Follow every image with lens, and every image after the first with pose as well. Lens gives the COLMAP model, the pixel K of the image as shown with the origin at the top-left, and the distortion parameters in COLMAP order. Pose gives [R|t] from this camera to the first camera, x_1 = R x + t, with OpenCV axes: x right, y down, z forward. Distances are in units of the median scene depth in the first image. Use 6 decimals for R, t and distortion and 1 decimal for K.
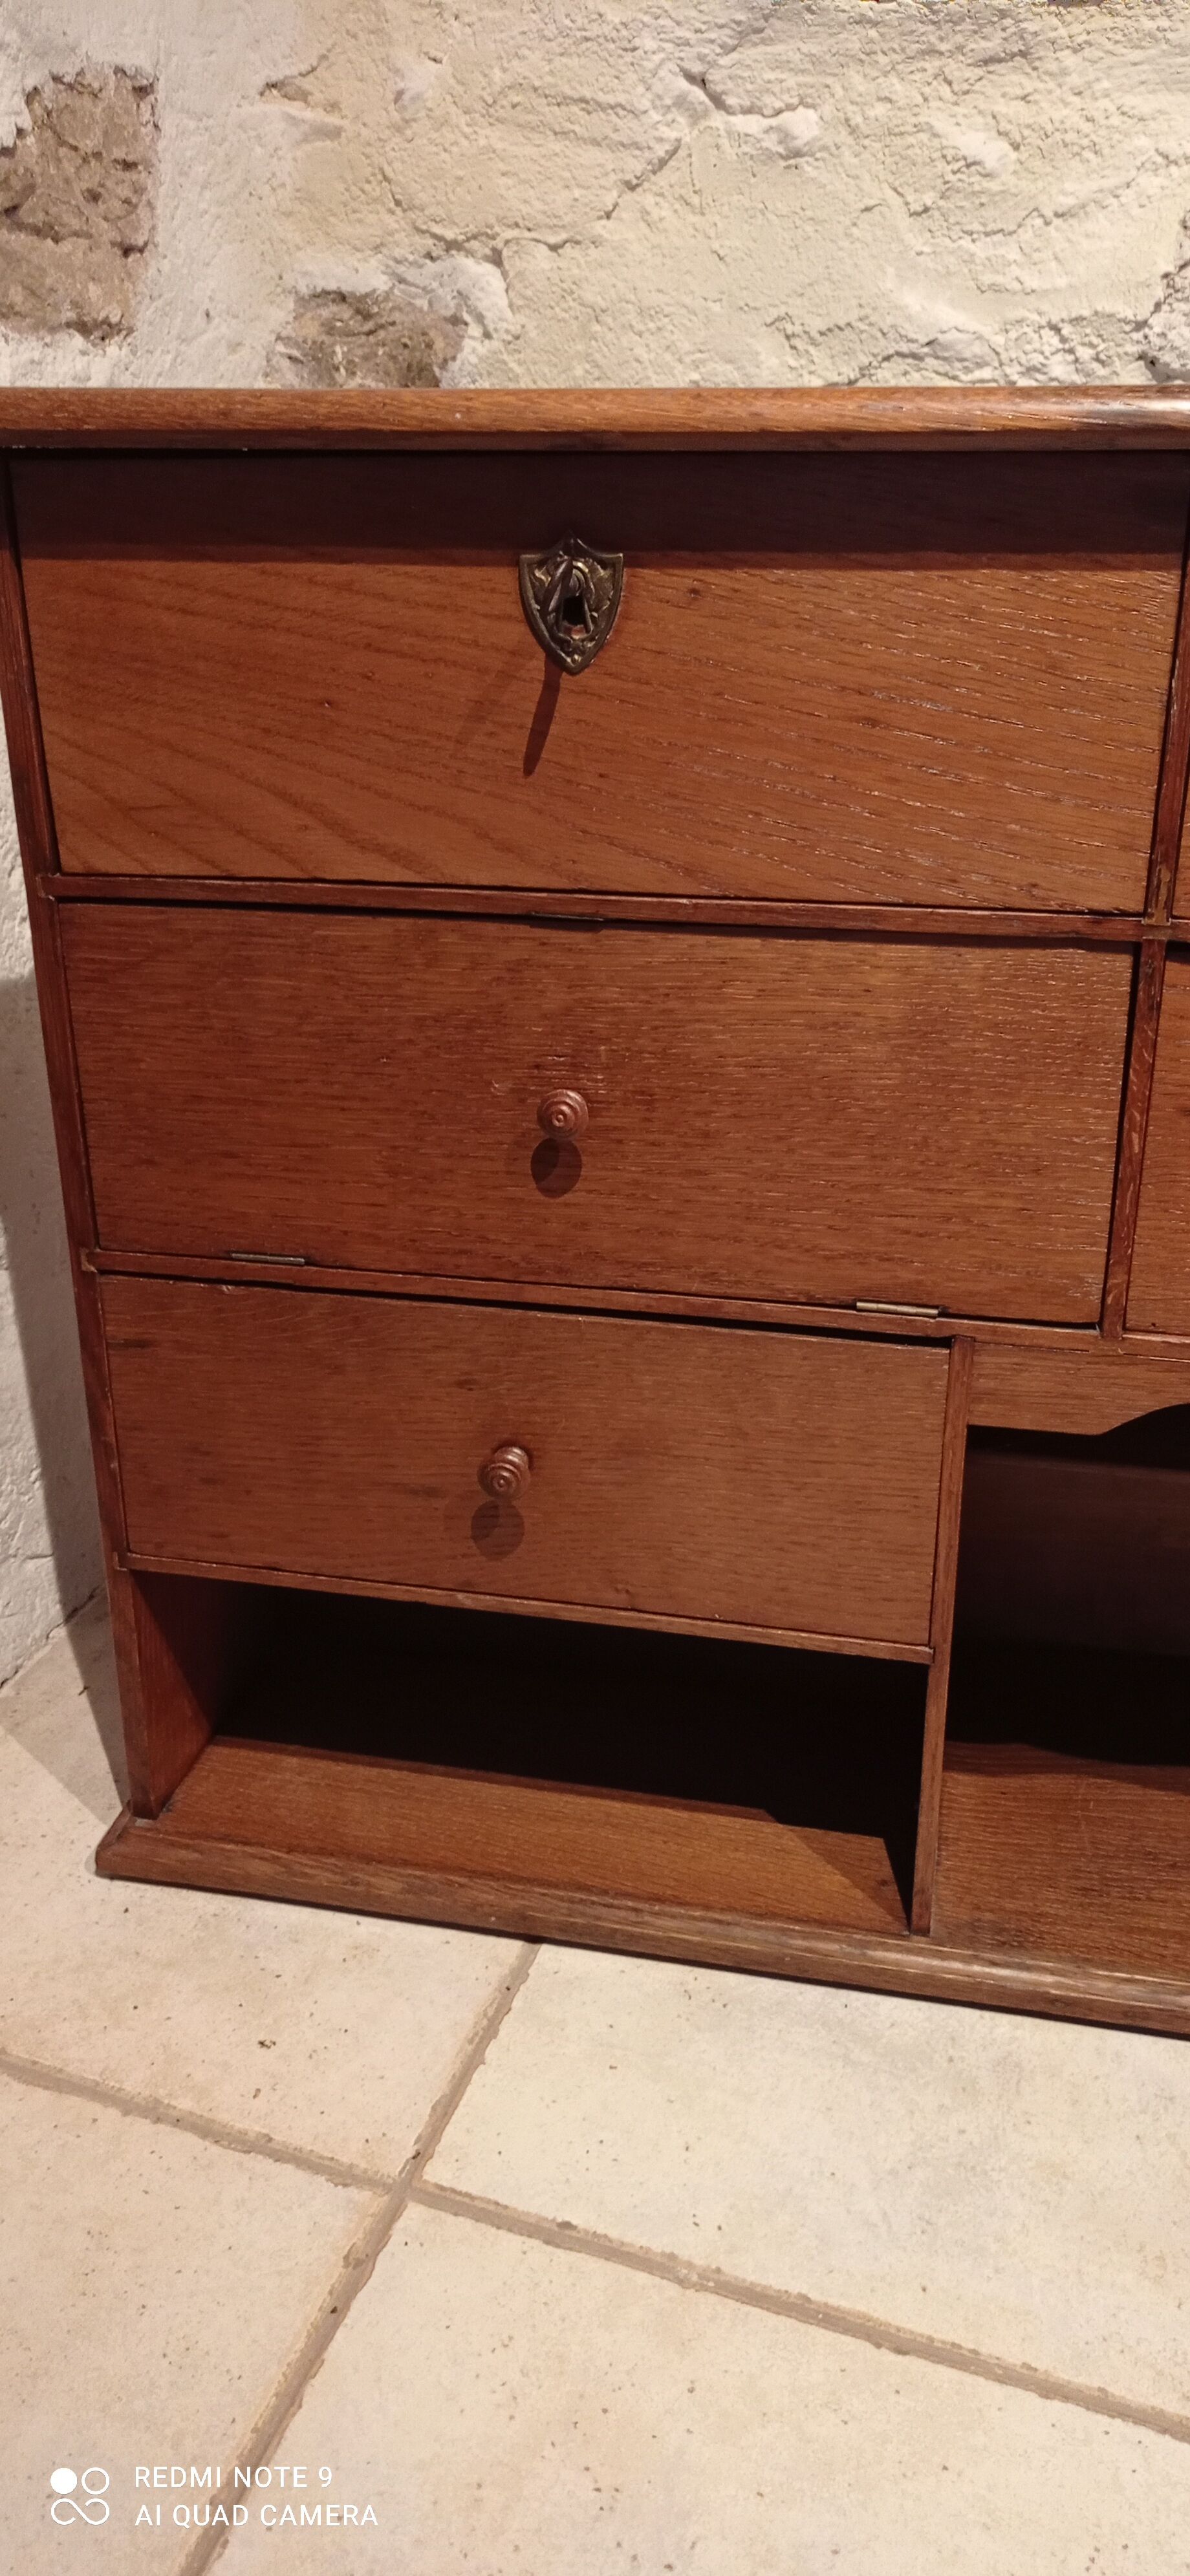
lens RADIAL K [[1897.1, 0, 588.1], [0, 1897.1, 1277.8], [0, 0, 1]] dist [0.032350, -0.019885]
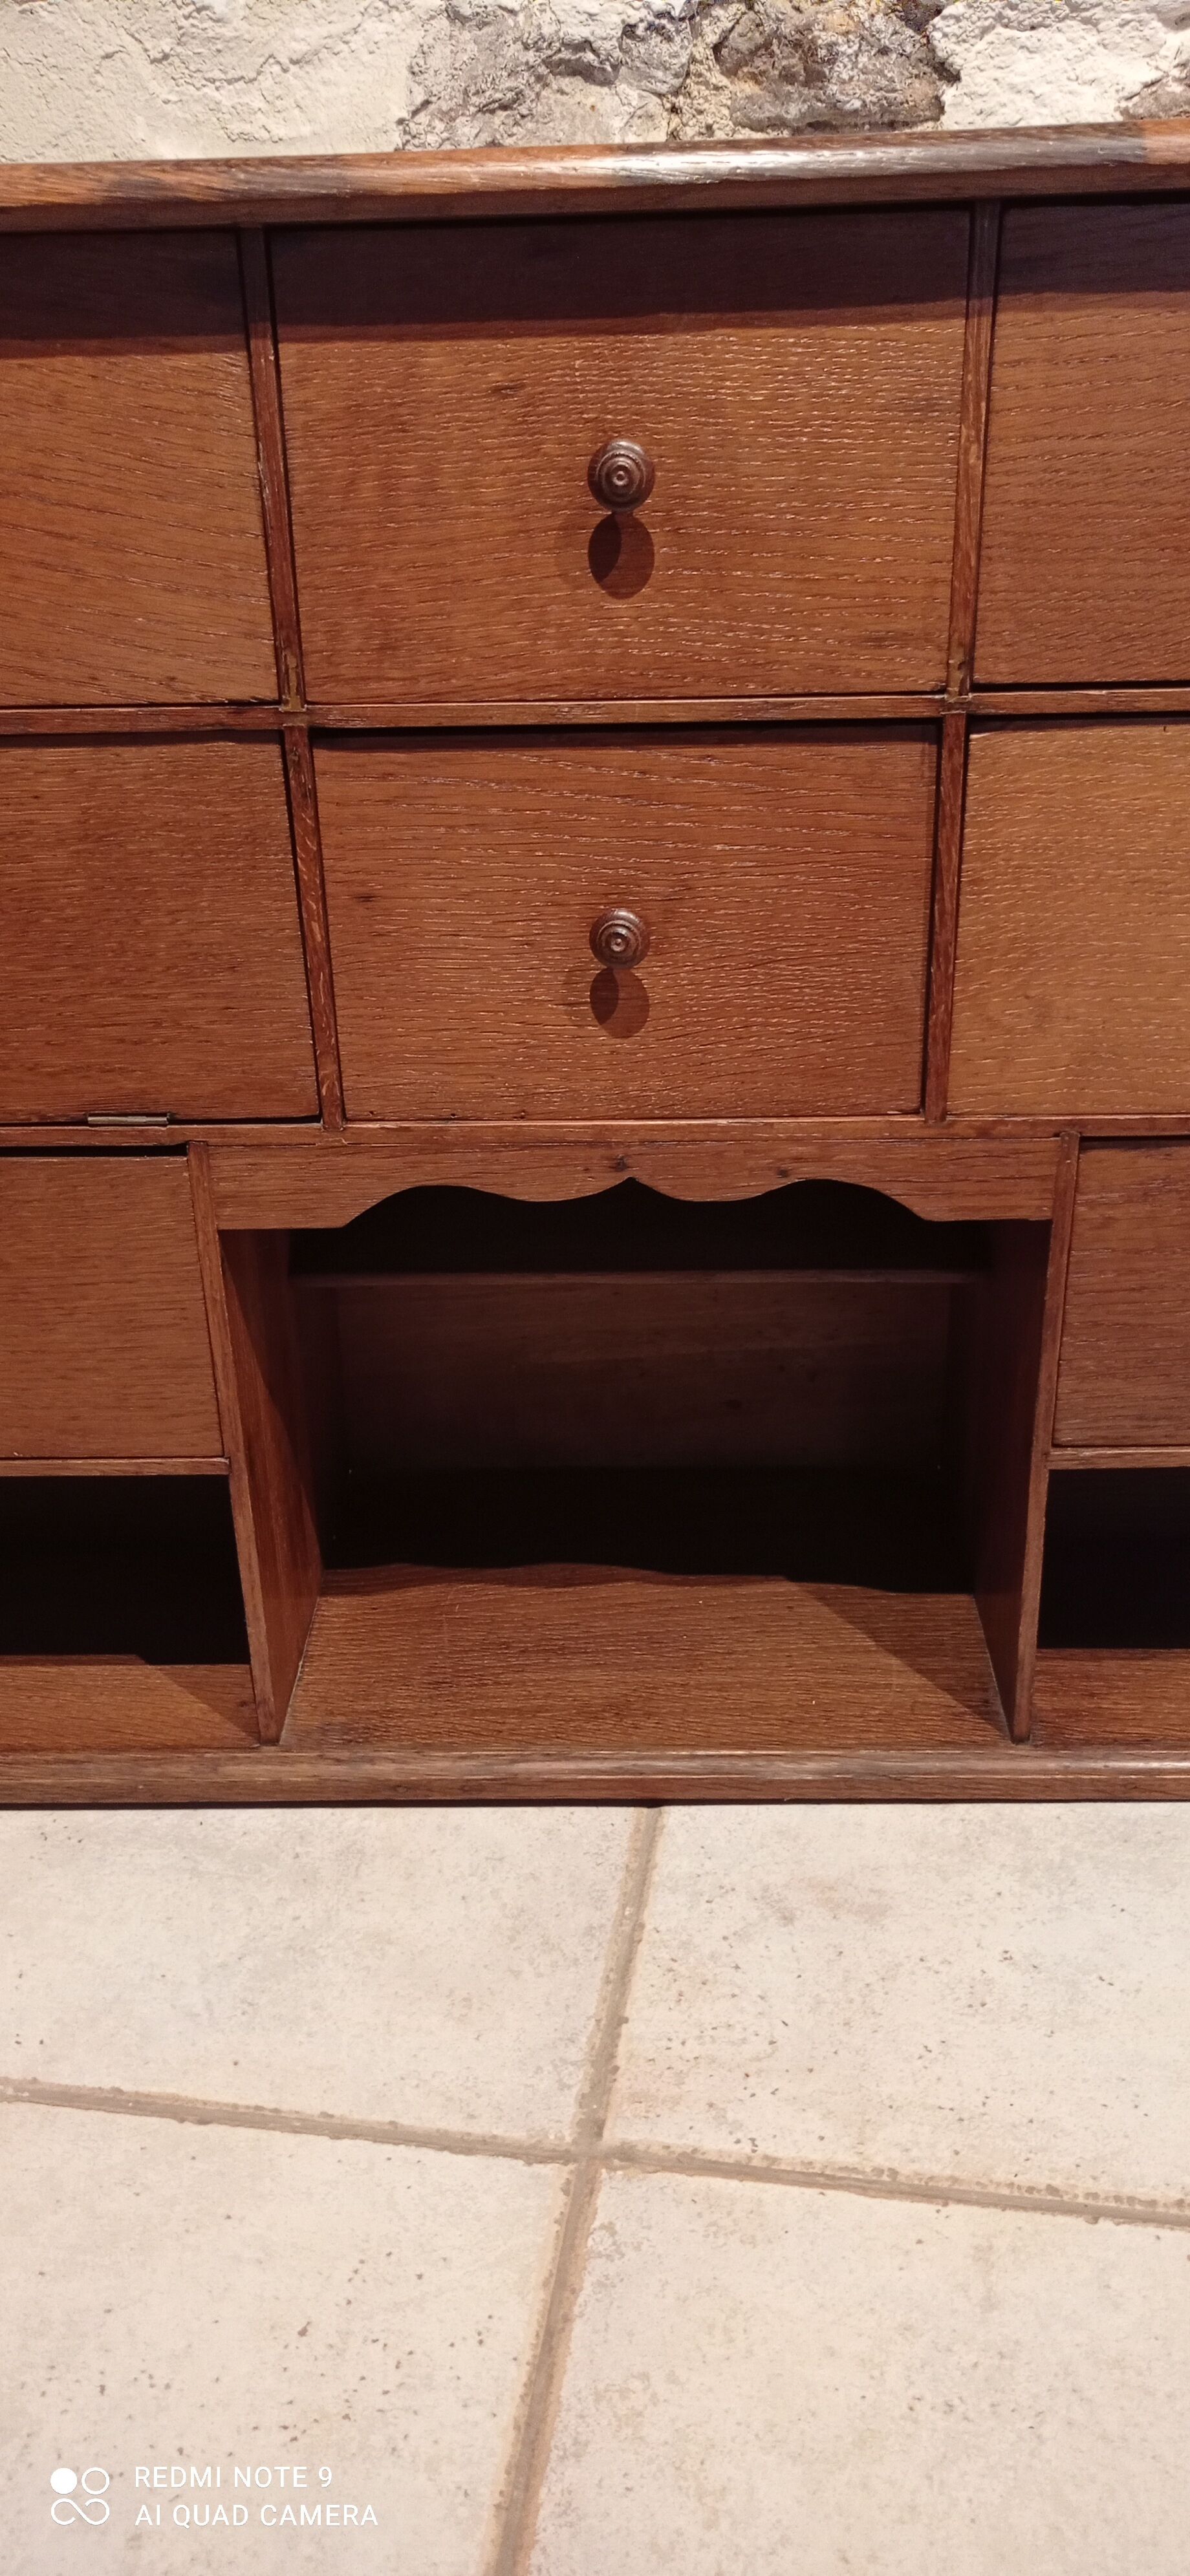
lens RADIAL K [[1897.1, 0, 552.5], [0, 1897.1, 1269.6], [0, 0, 1]] dist [0.032350, -0.019885]
pose [[0.983622, -0.095454, 0.152894, 0.204178], [0.092730, 0.995381, 0.024866, 0.083761], [-0.154561, -0.010281, 0.987930, -0.034024]]
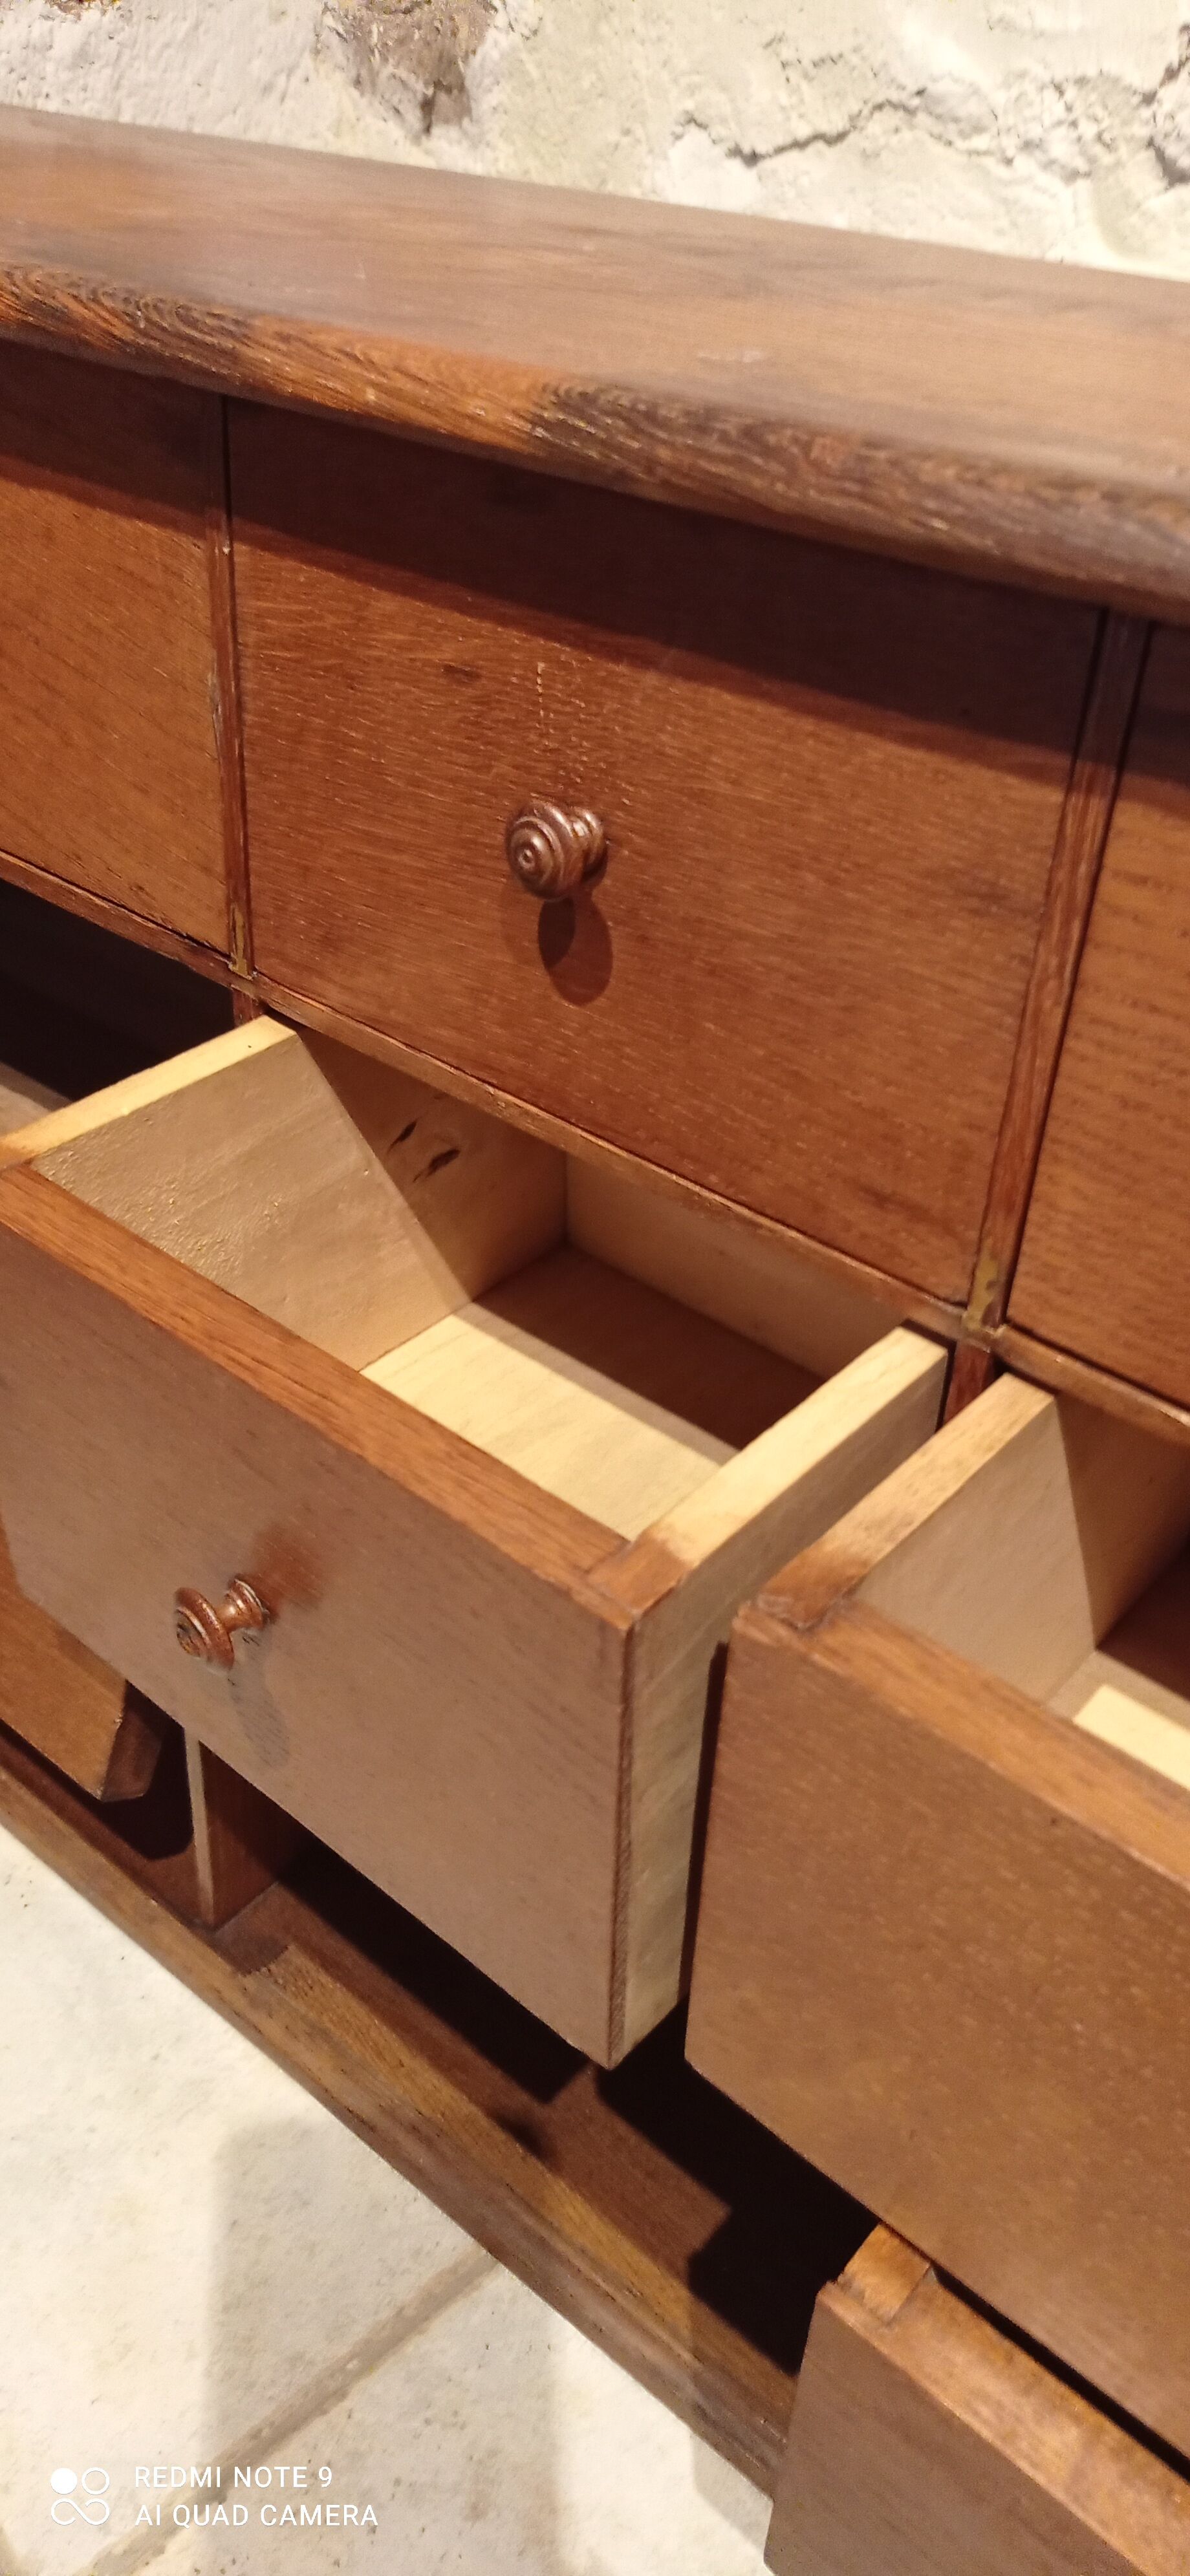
lens RADIAL K [[1897.1, 0, 579.7], [0, 1897.1, 1282.1], [0, 0, 1]] dist [0.032350, -0.019885]
pose [[0.884416, 0.309065, -0.349695, 0.606374], [-0.245941, 0.945458, 0.213595, -0.219214], [0.396637, -0.102902, 0.912190, 0.258010]]
